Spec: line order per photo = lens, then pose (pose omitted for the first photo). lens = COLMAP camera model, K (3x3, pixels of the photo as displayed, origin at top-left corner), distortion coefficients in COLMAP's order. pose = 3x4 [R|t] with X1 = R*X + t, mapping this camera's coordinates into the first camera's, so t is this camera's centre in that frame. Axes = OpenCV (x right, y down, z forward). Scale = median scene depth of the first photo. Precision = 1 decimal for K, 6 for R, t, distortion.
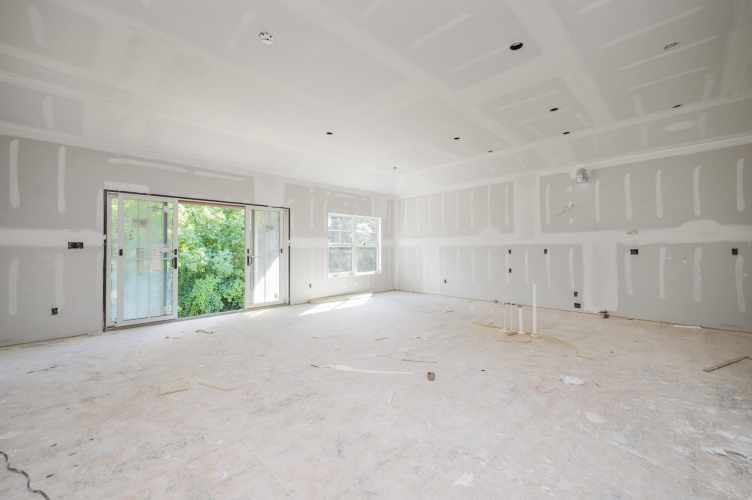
lens RADIAL K [[304.3, 0, 378.9], [0, 304.3, 242.4], [0, 0, 1]] dist [0.006226, 0.000666]
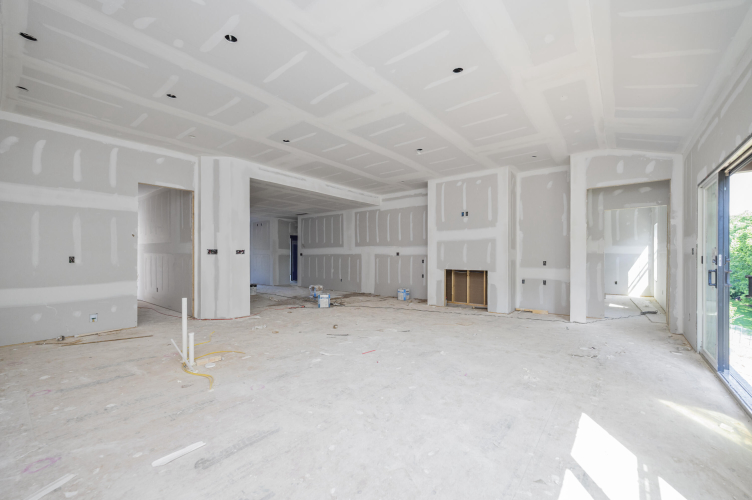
lens RADIAL K [[304.3, 0, 370.3], [0, 304.3, 255.9], [0, 0, 1]] dist [0.006226, 0.000666]
pose [[-0.995796, -0.000022, -0.091597, 0.059696], [0.001999, 0.999756, -0.021981, 0.027724], [0.091575, -0.022072, -0.995554, 1.278279]]
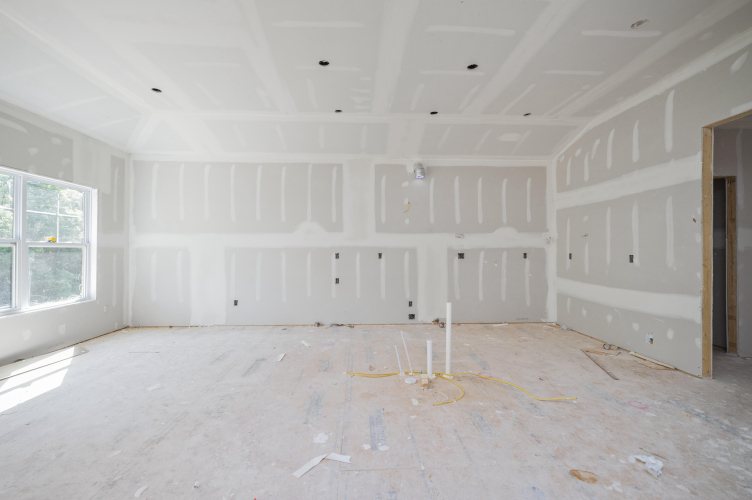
lens RADIAL K [[320.4, 0, 372.2], [0, 320.4, 247.1], [0, 0, 1]] dist [0.007729, -0.000233]
pose [[0.673515, 0.013710, 0.739046, -0.109878], [-0.021287, 0.999773, 0.000853, 0.006549], [-0.738867, -0.016306, 0.673654, 0.432204]]
